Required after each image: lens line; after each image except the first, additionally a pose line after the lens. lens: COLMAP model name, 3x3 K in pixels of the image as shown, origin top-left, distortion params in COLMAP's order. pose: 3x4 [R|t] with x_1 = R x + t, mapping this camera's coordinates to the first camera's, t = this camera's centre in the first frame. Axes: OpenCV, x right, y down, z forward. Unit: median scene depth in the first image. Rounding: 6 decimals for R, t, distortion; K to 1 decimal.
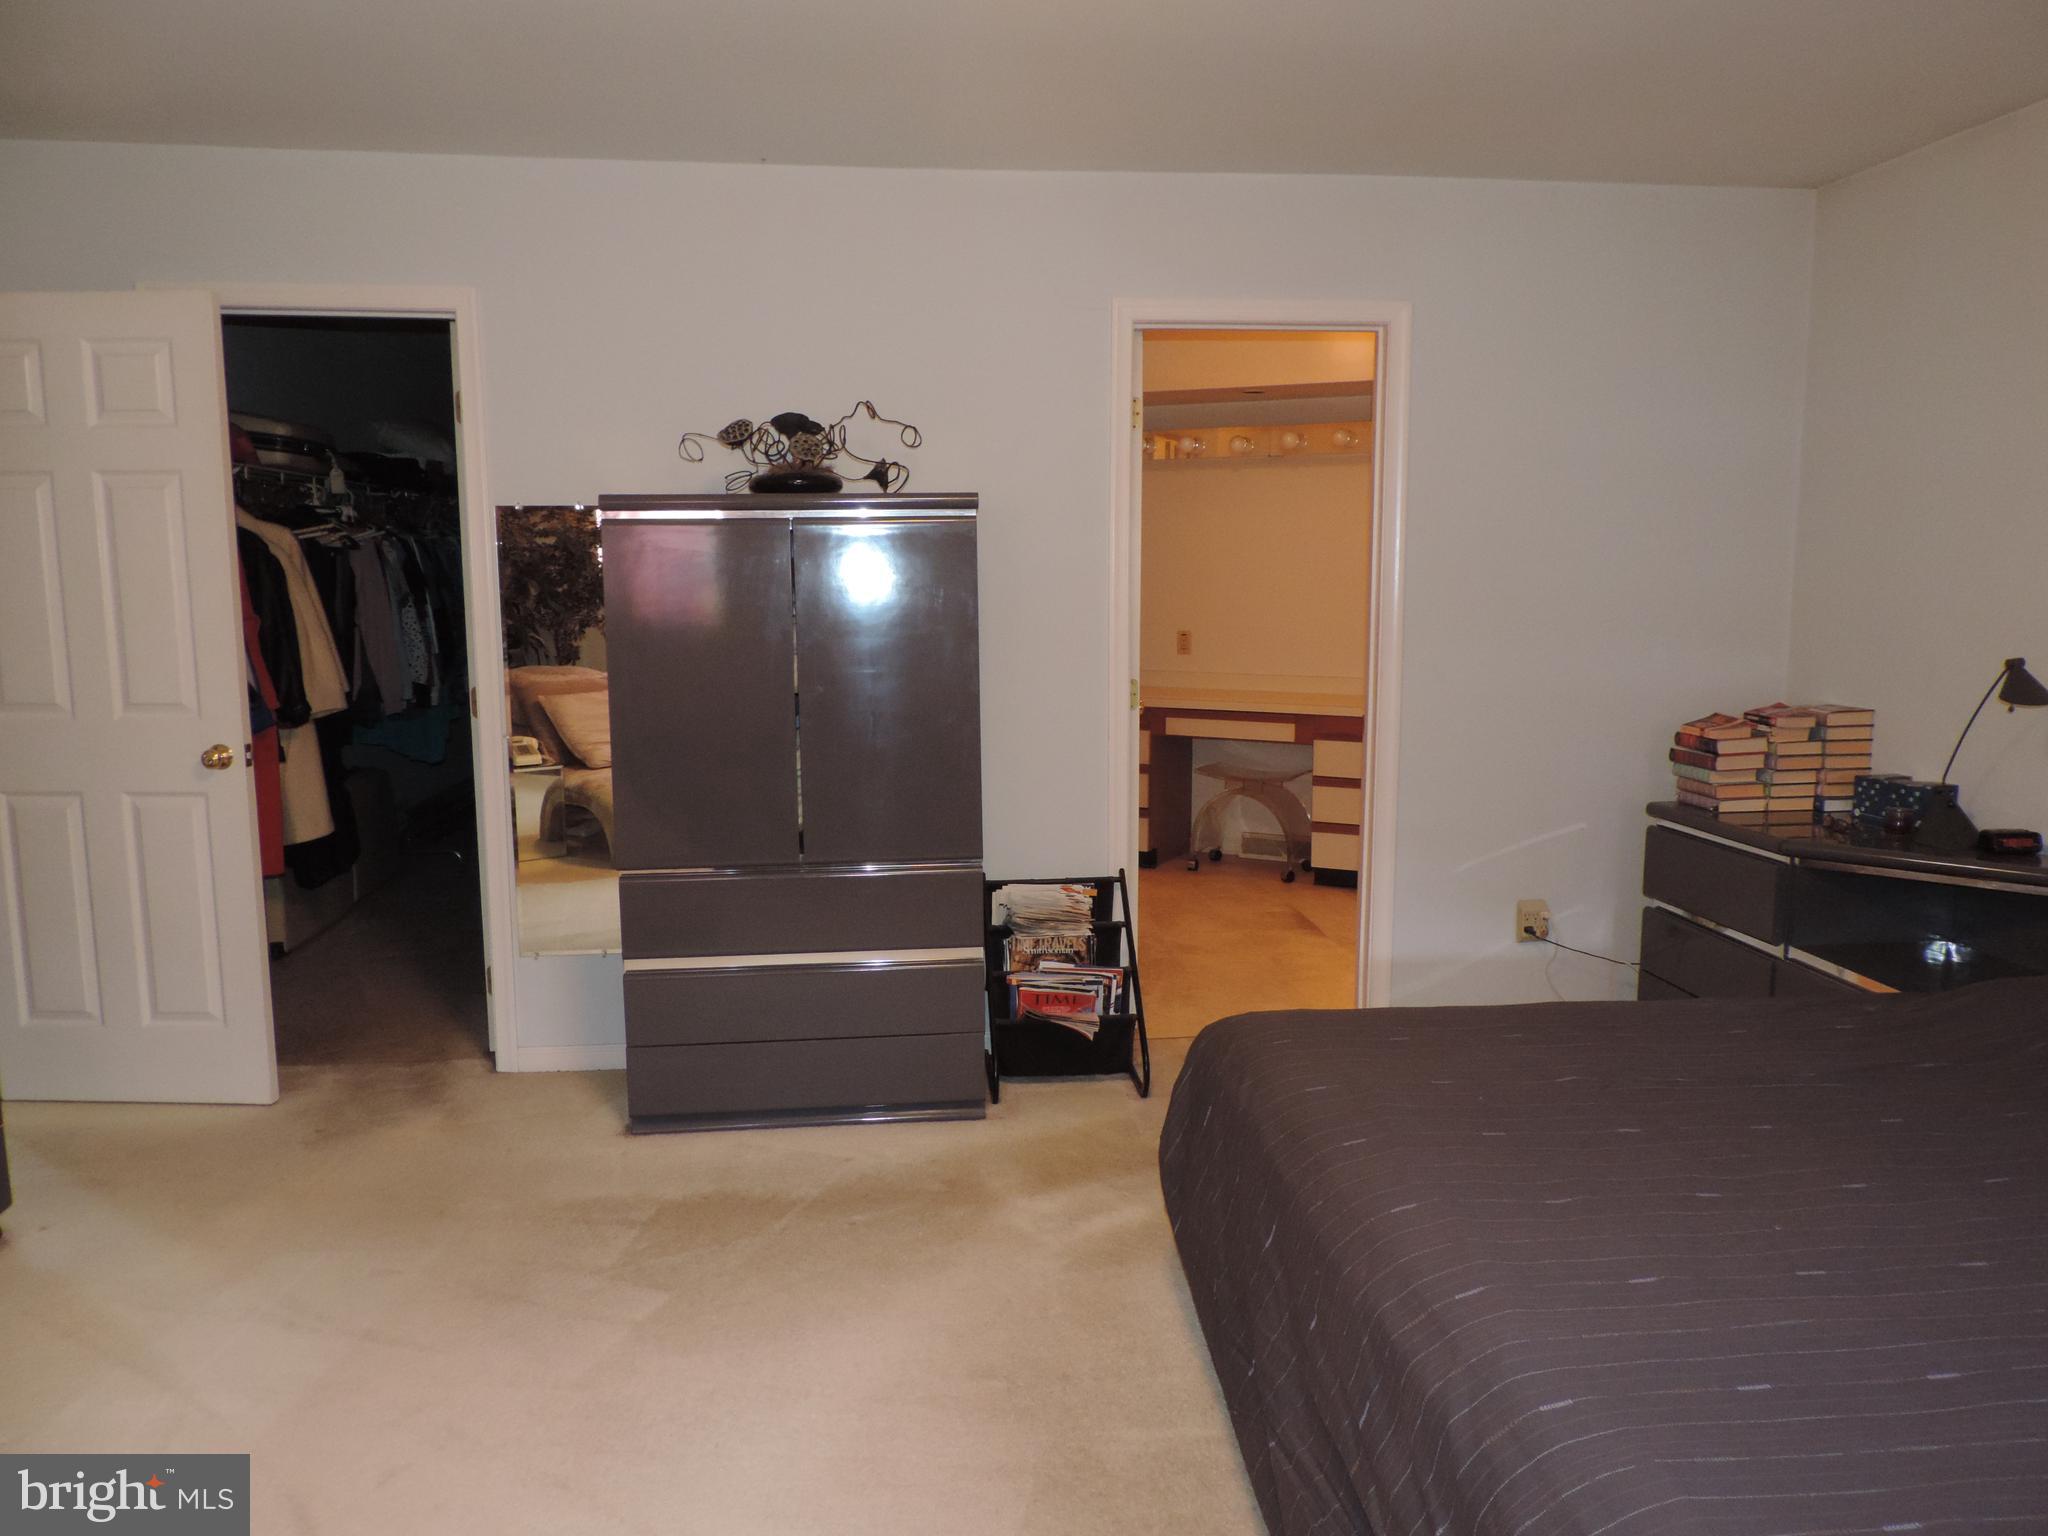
lens RADIAL K [[1447.5, 0, 1024.0], [0, 1447.5, 768.0], [0, 0, 1]] dist [-0.037763, 0.006340]
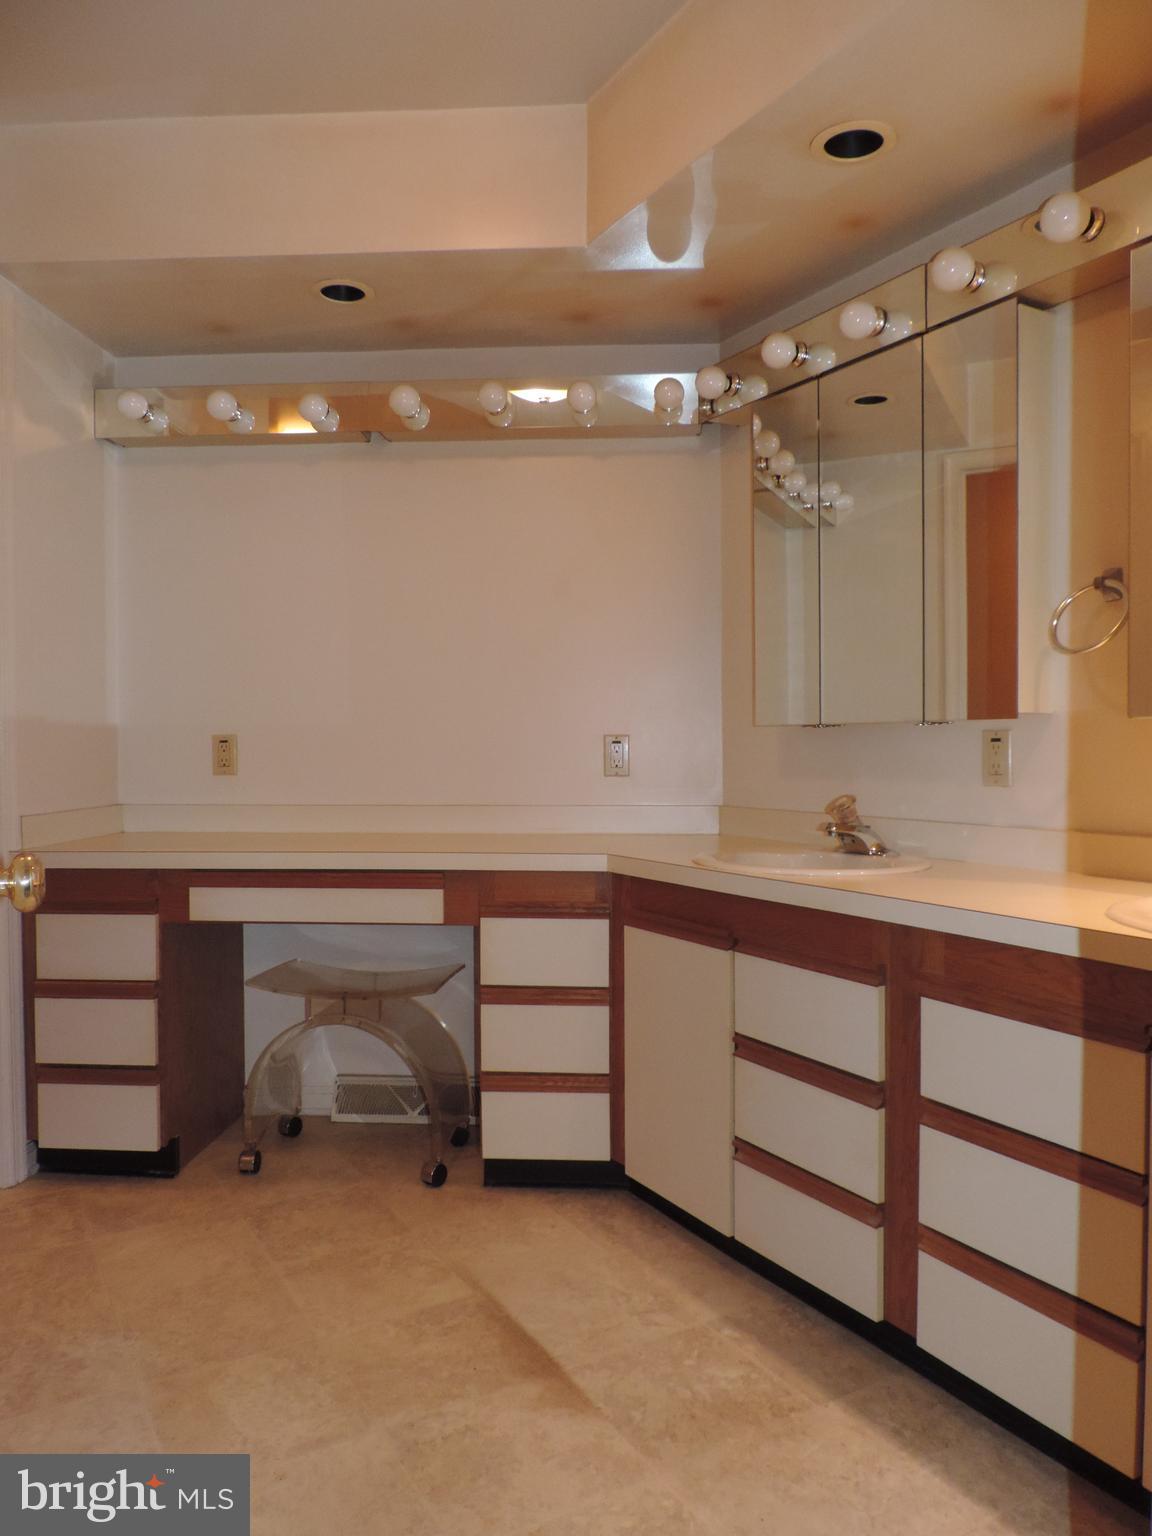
lens RADIAL K [[1085.6, 0, 576.0], [0, 1085.6, 768.0], [0, 0, 1]] dist [-0.037763, 0.006340]
pose [[0.913972, -0.006335, 0.405728, 0.067604], [0.056048, 0.992265, -0.110764, -0.026289], [-0.401888, 0.123976, 0.907258, 0.583799]]
